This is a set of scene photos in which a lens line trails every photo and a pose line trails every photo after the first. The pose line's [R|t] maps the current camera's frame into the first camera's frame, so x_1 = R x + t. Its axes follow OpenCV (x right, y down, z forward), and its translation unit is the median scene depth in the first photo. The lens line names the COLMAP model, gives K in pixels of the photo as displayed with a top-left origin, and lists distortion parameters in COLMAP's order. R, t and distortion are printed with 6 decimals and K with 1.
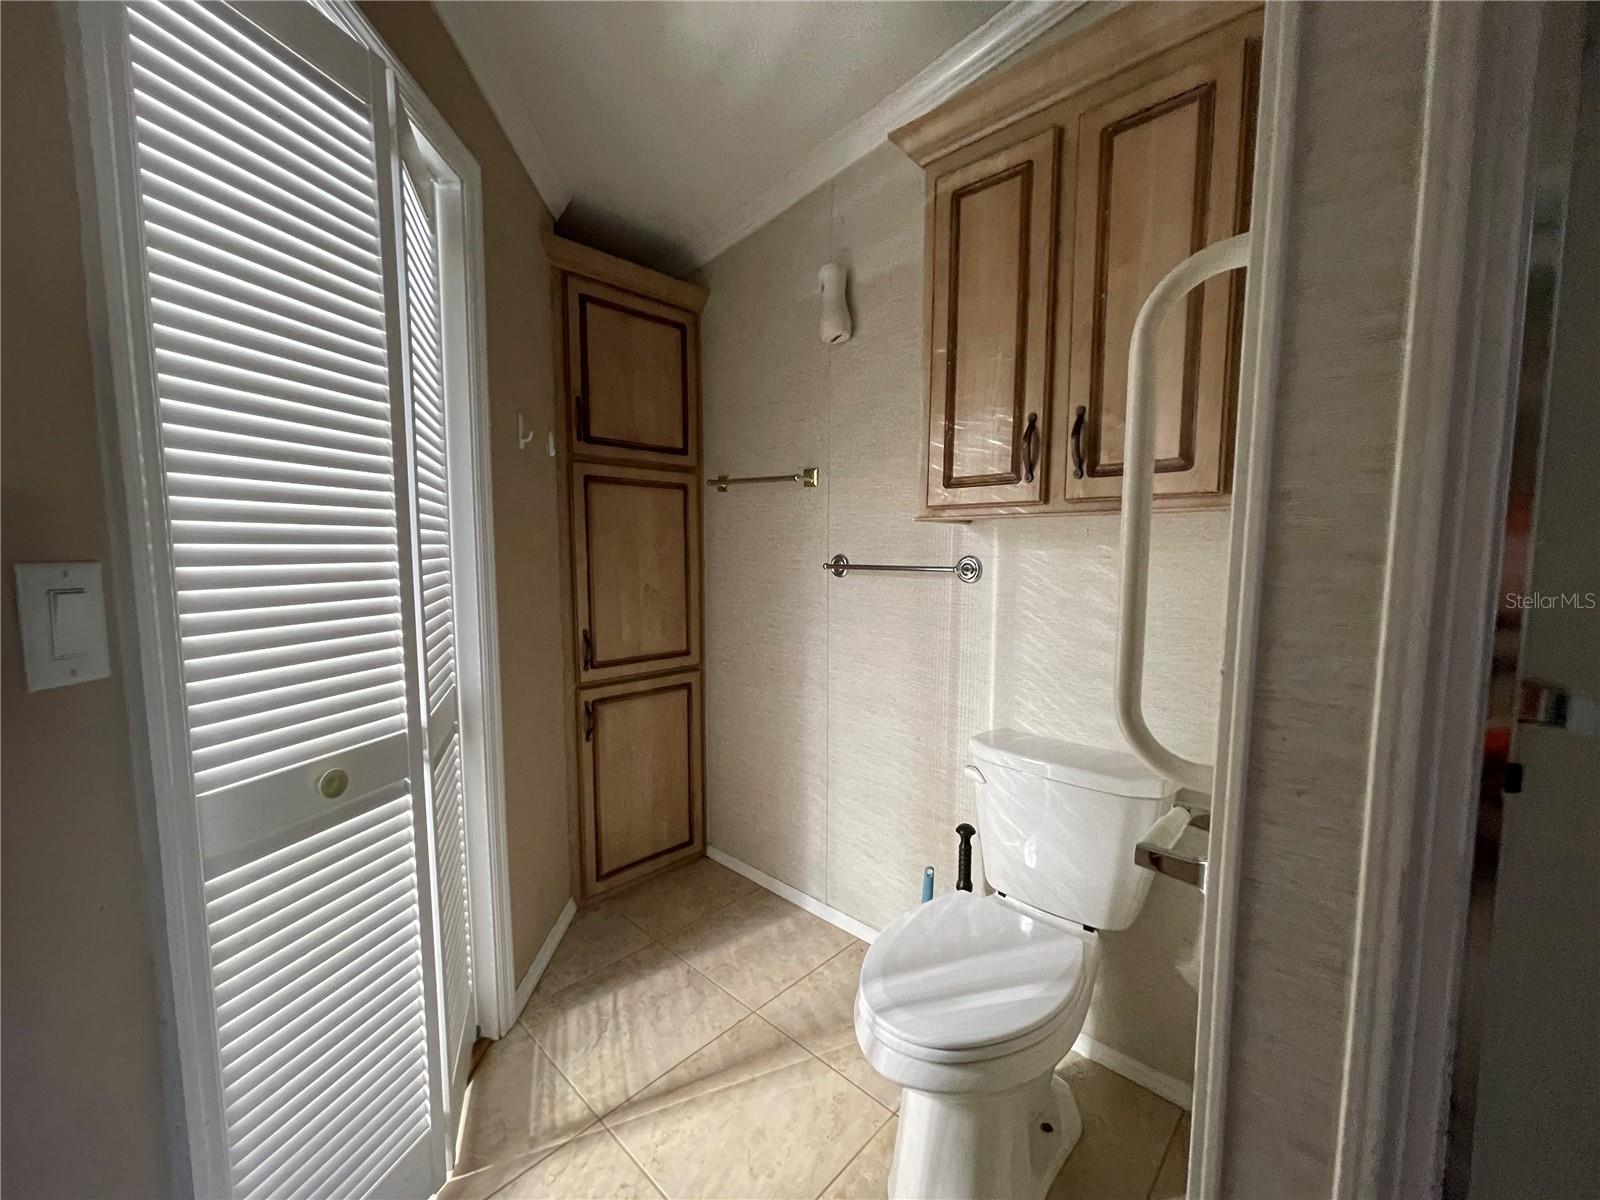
lens RADIAL K [[643.5, 0, 796.2], [0, 643.5, 609.8], [0, 0, 1]] dist [-0.000237, -0.000199]
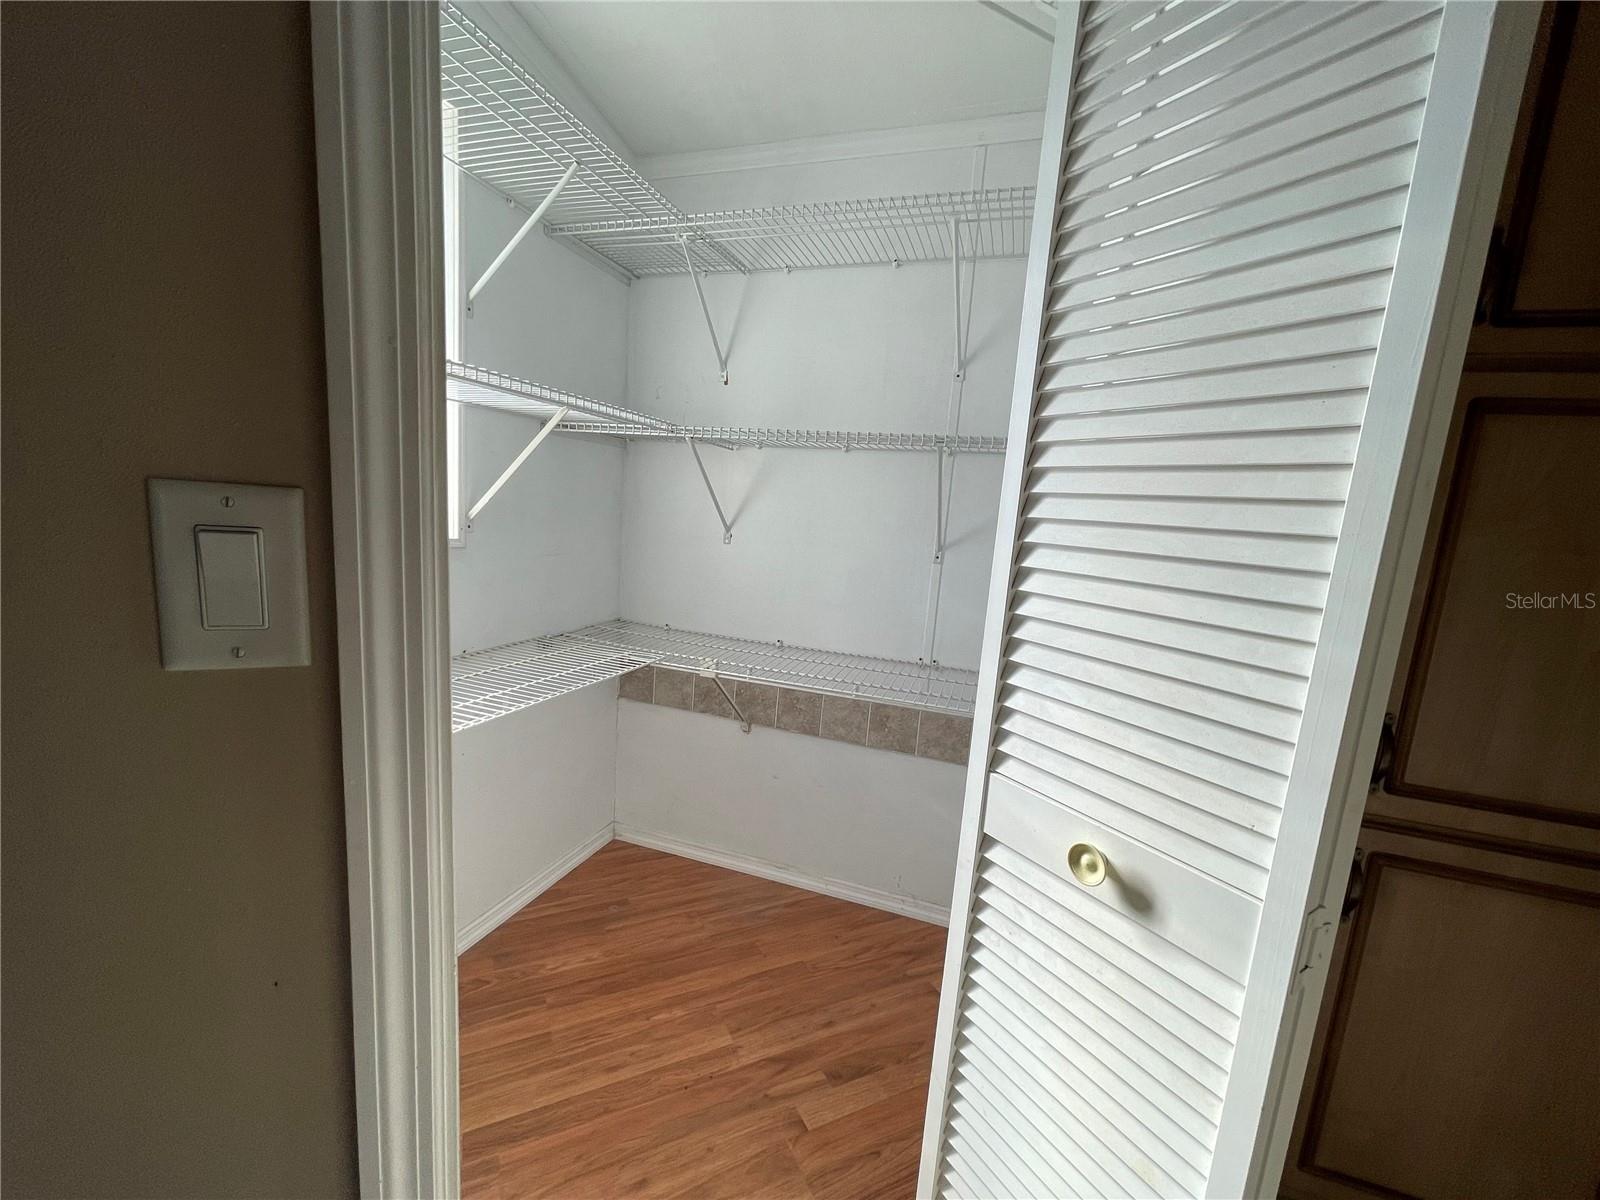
lens RADIAL K [[643.5, 0, 796.2], [0, 643.5, 609.8], [0, 0, 1]] dist [-0.000237, -0.000199]
pose [[0.421259, 0.174629, -0.889969, -0.295422], [-0.163076, 0.979879, 0.115081, -0.112058], [0.892159, 0.096654, 0.441261, 1.189698]]
